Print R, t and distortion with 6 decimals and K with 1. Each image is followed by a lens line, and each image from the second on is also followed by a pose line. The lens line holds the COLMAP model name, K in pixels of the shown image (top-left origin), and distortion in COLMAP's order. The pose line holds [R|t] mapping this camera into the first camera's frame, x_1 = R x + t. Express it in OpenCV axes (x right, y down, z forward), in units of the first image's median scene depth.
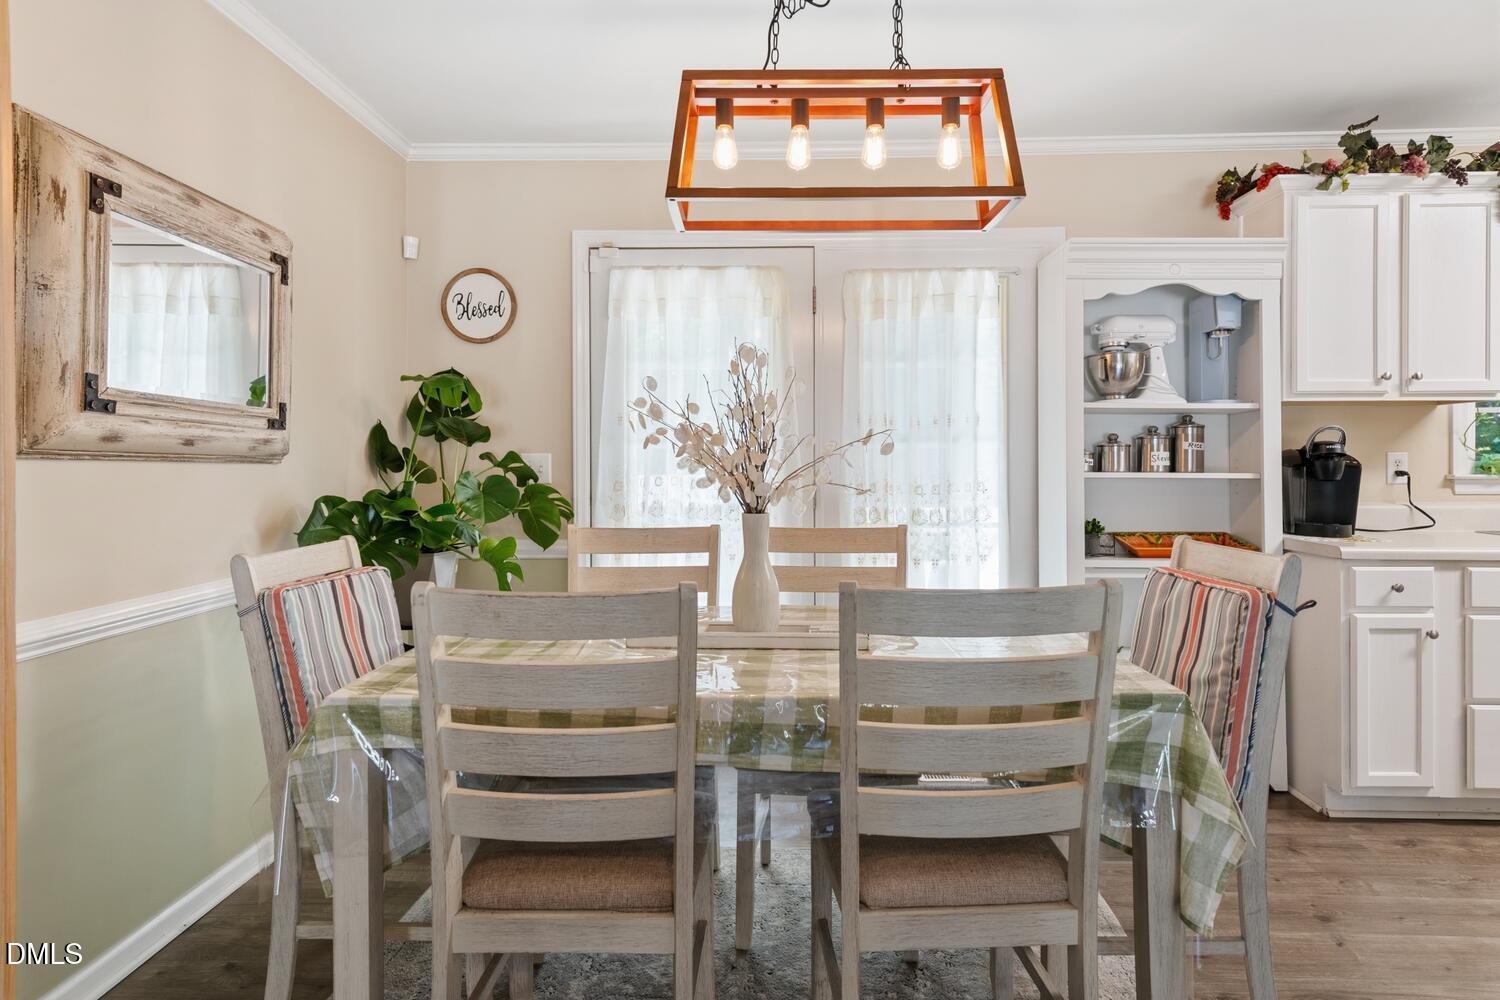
lens RADIAL K [[841.4, 0, 760.5], [0, 841.4, 480.3], [0, 0, 1]] dist [0.012342, -0.001027]
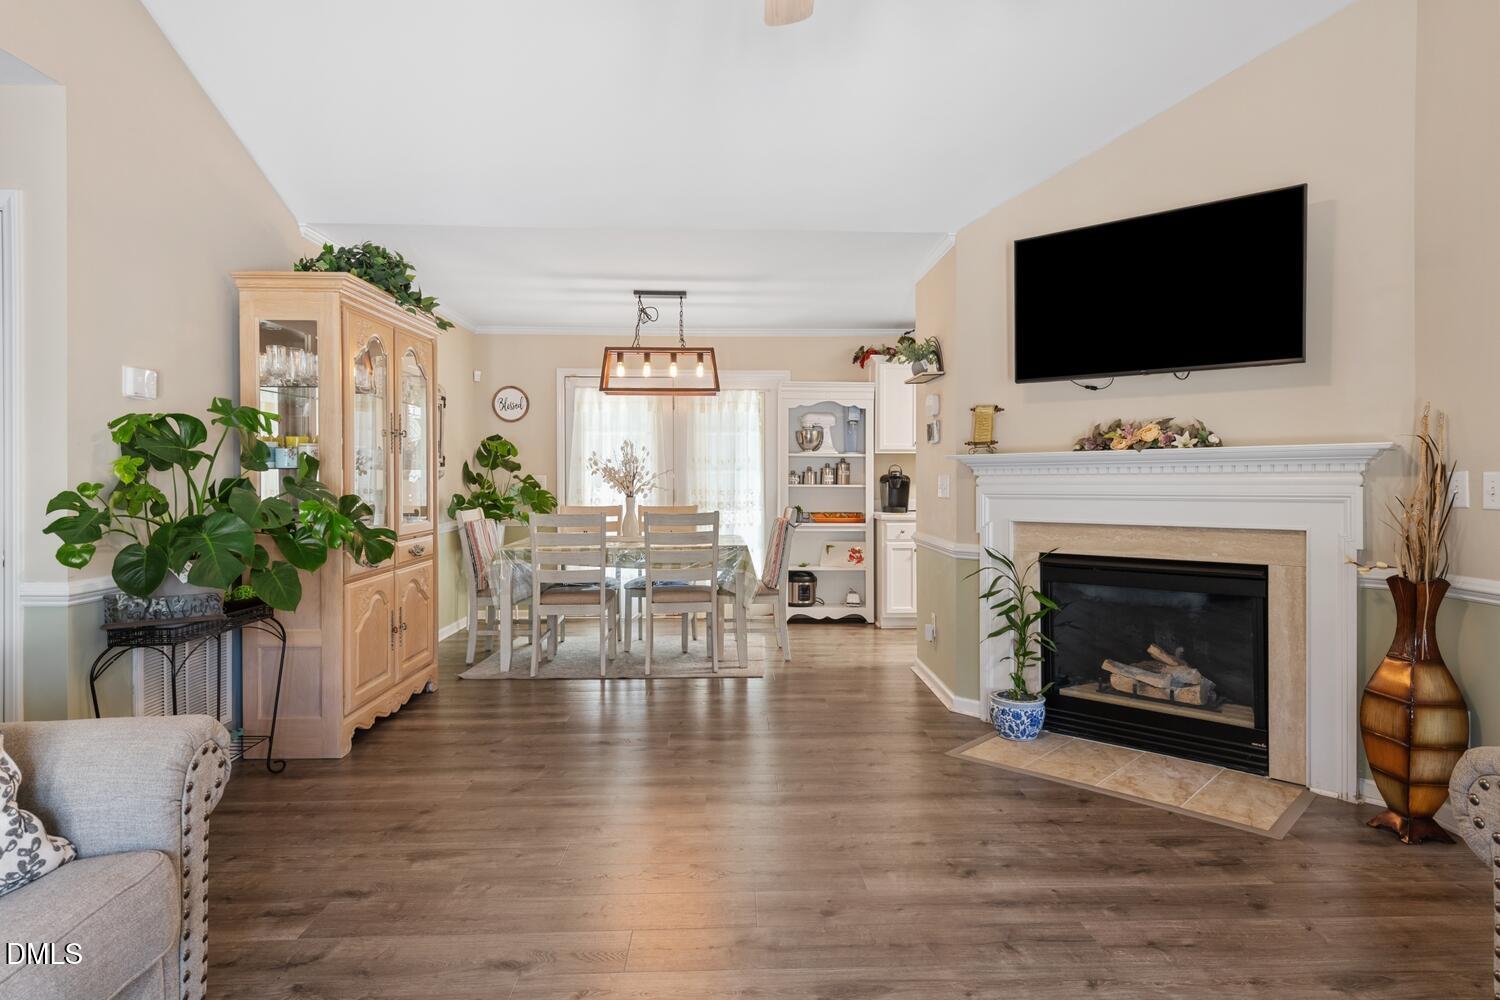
lens RADIAL K [[841.4, 0, 760.5], [0, 841.4, 480.3], [0, 0, 1]] dist [0.012342, -0.001027]
pose [[0.998056, 0.000496, 0.062316, 0.161487], [0.000770, 0.999794, -0.020293, 0.023948], [-0.062313, 0.020302, 0.997850, -1.188669]]
